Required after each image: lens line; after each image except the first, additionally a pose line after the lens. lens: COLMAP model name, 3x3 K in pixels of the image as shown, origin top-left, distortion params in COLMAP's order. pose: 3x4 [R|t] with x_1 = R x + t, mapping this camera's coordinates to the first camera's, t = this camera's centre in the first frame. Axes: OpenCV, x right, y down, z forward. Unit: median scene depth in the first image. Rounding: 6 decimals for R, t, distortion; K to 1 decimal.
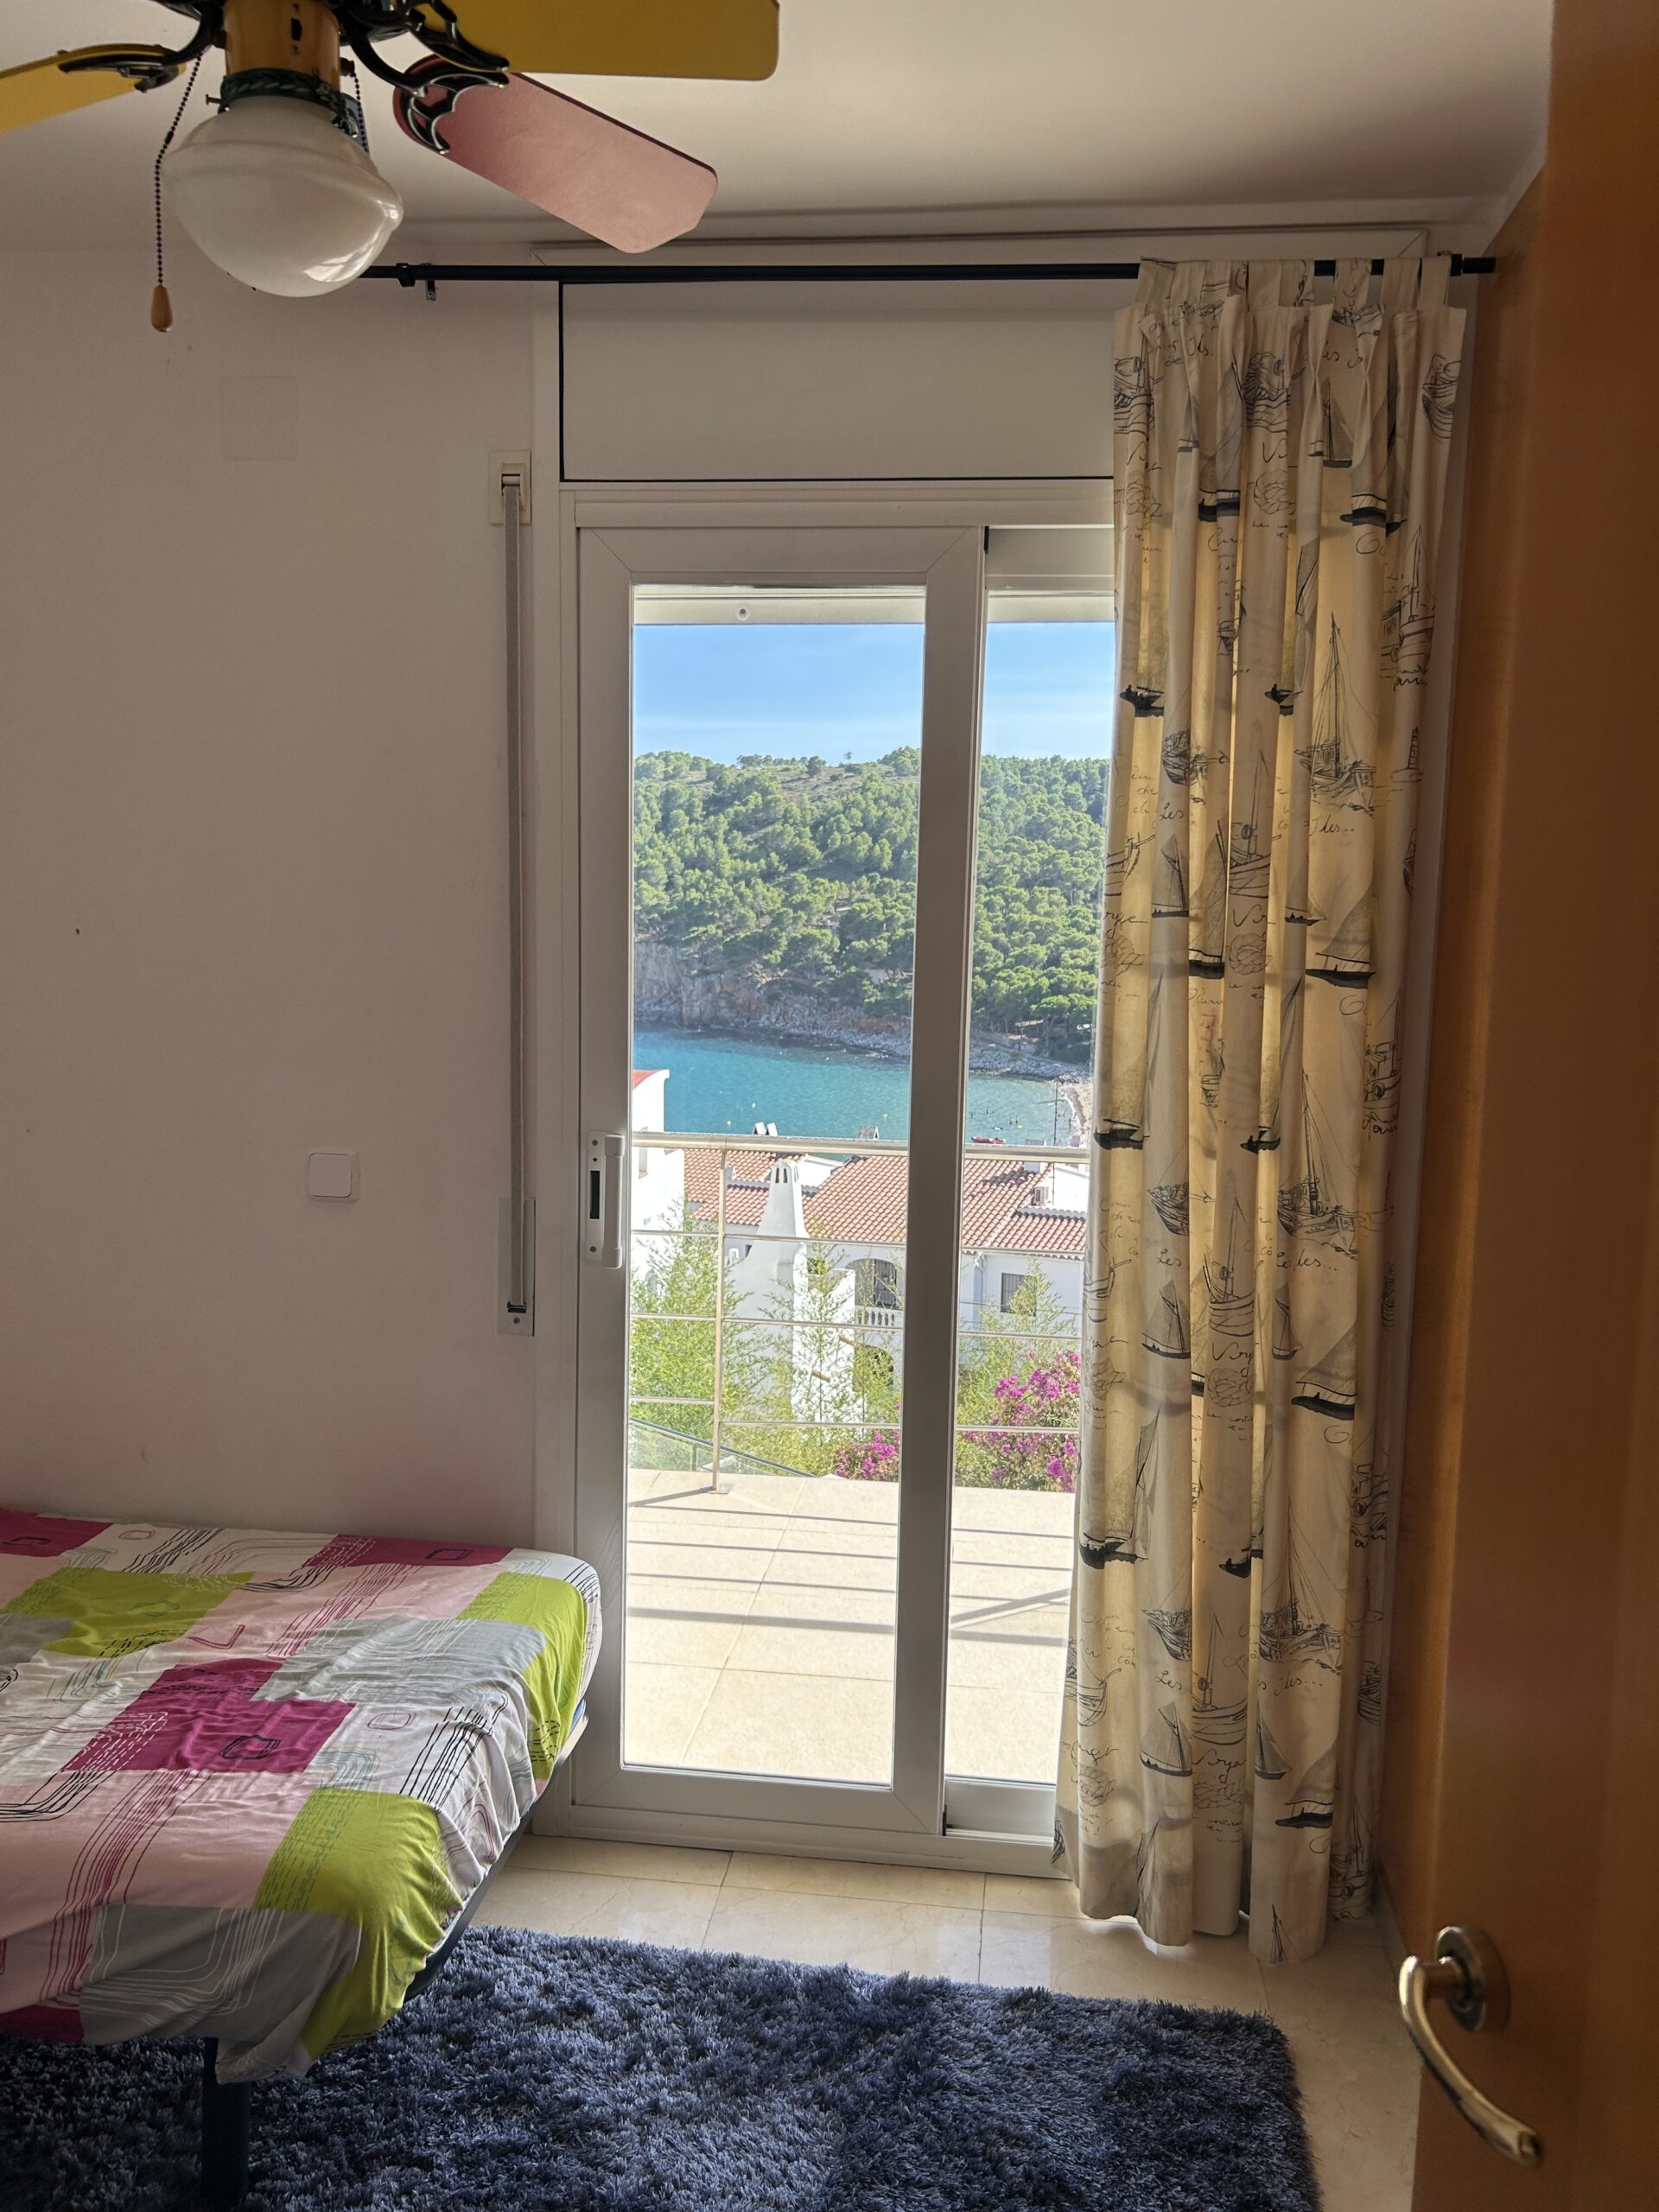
lens RADIAL K [[1718.6, 0, 836.8], [0, 1718.6, 1117.8], [0, 0, 1]] dist [0.053393, -0.035611]
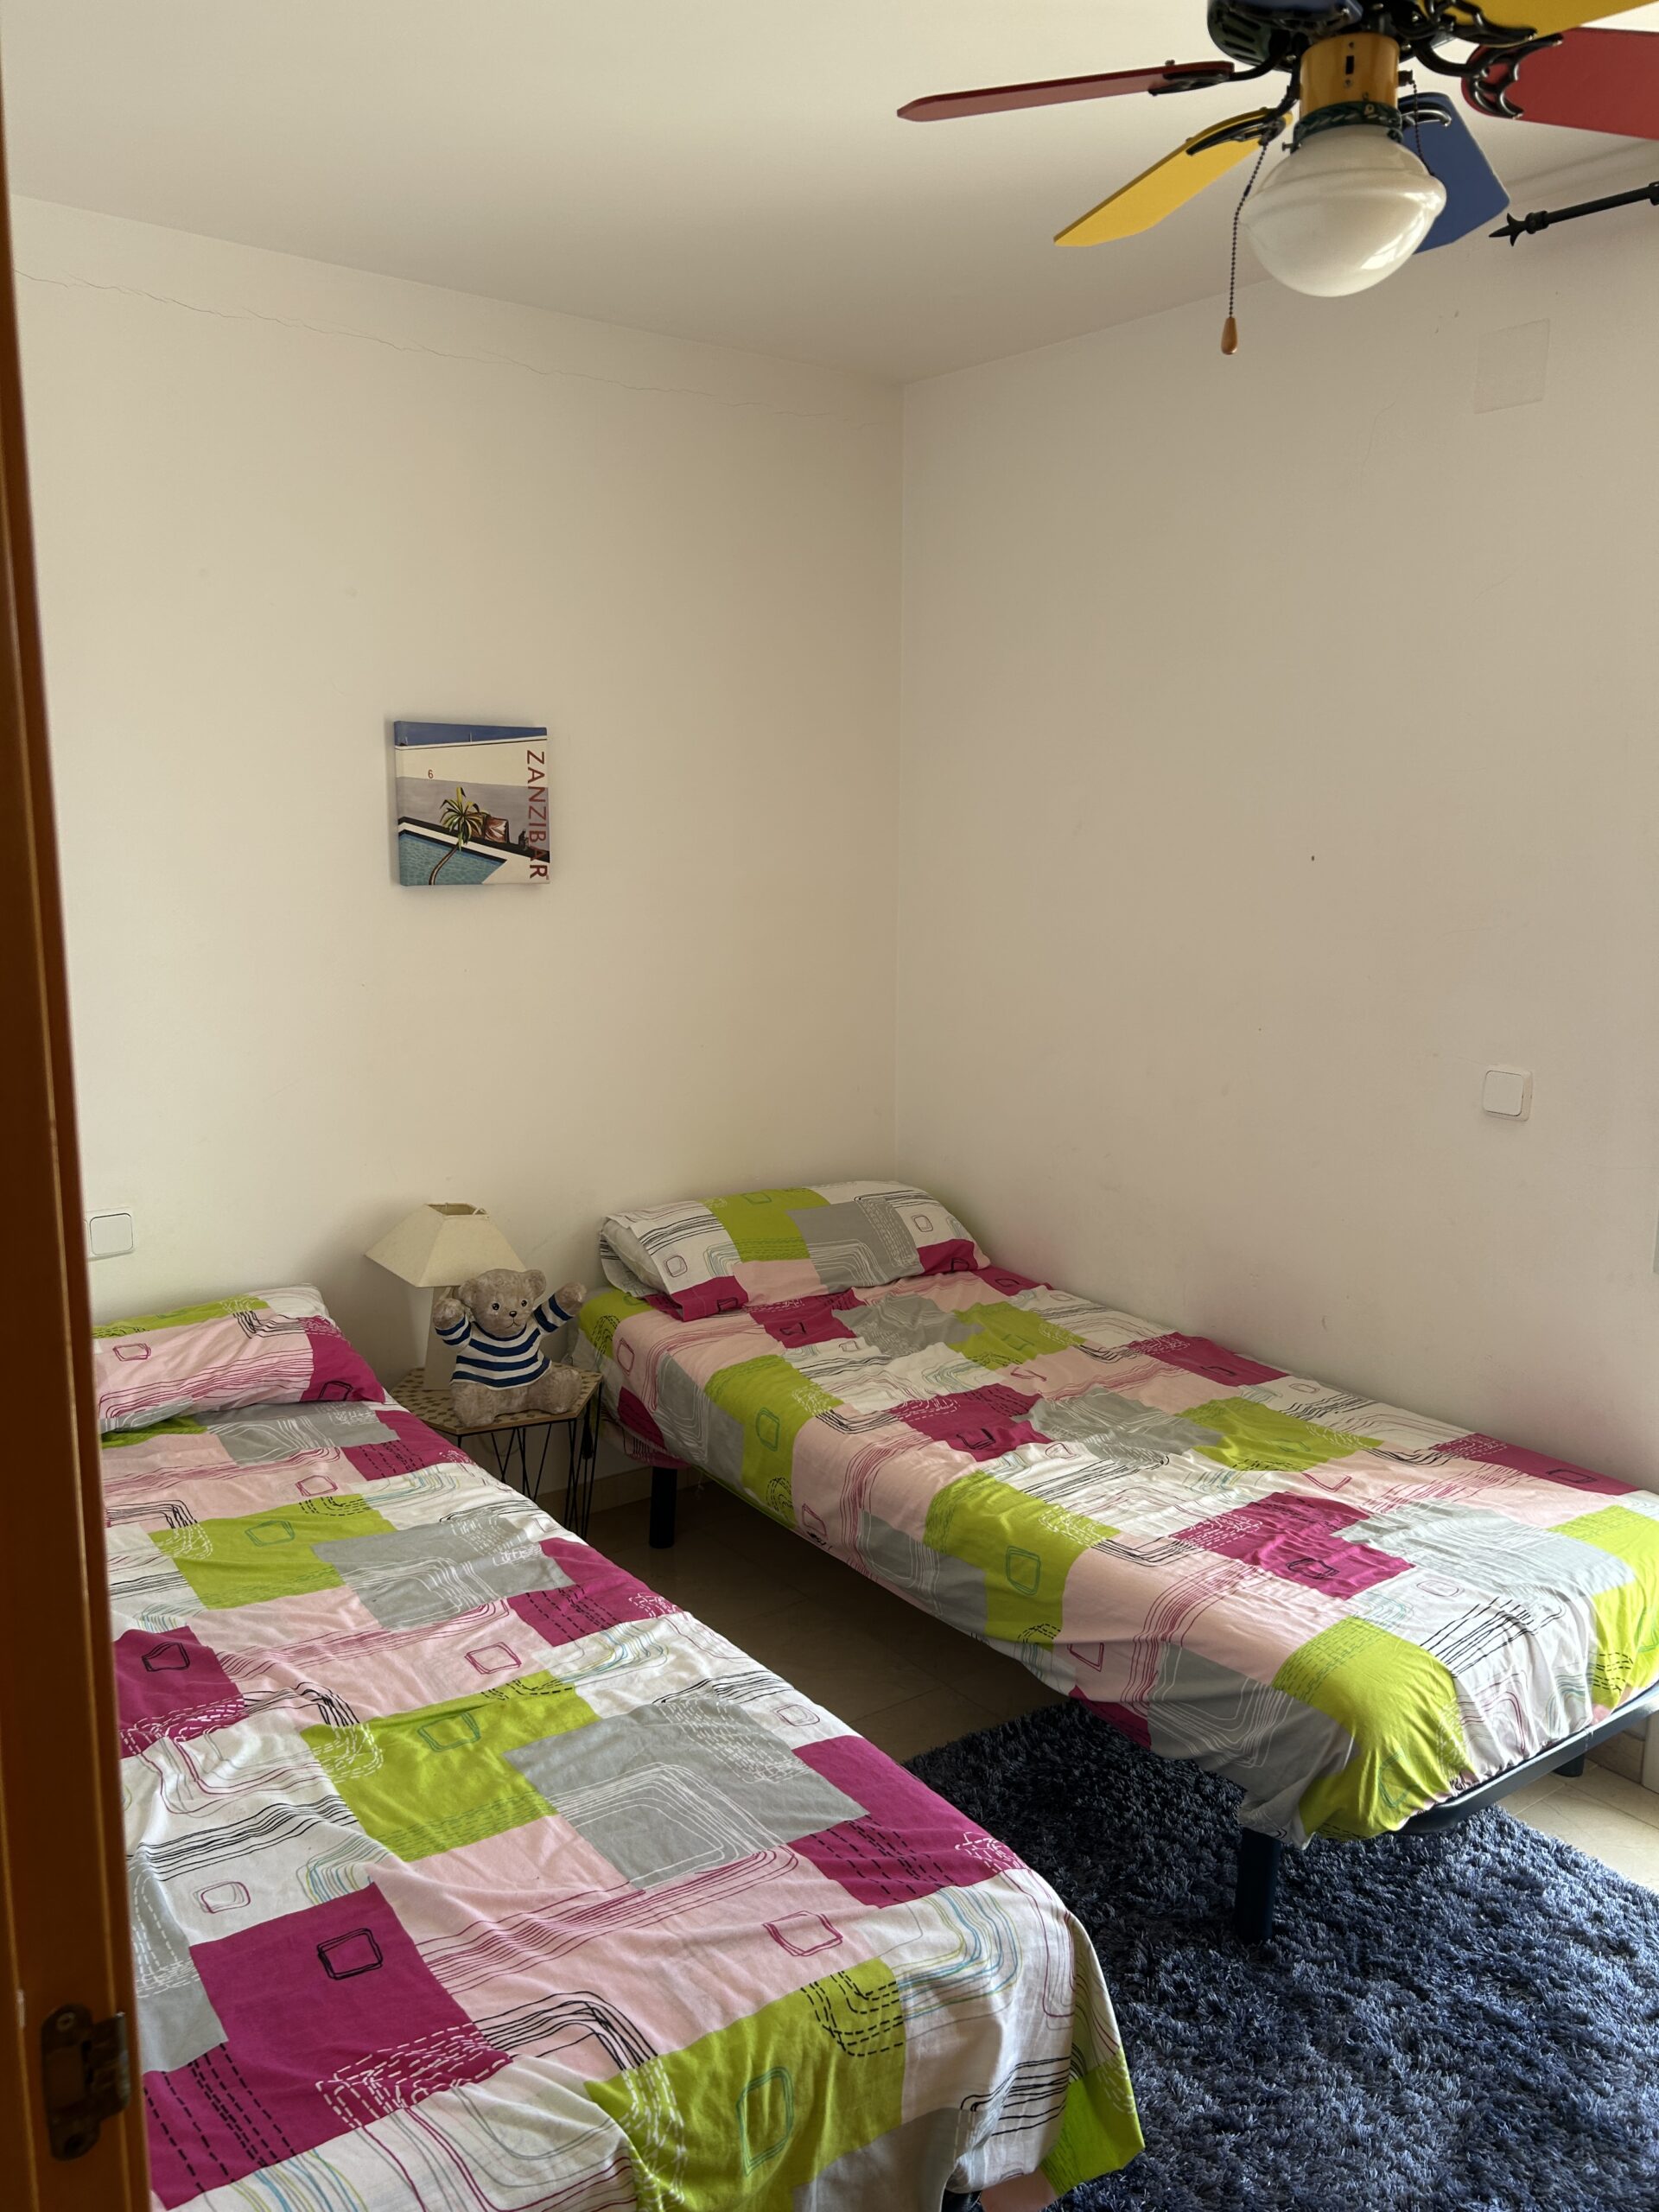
lens RADIAL K [[1681.8, 0, 829.5], [0, 1681.8, 1106.0], [0, 0, 1]] dist [0.078304, -0.036407]
pose [[0.714484, 0.115687, -0.690022, 0.166030], [-0.094913, 0.993145, 0.068230, 0.012550], [0.693184, 0.016743, 0.720566, -0.033628]]
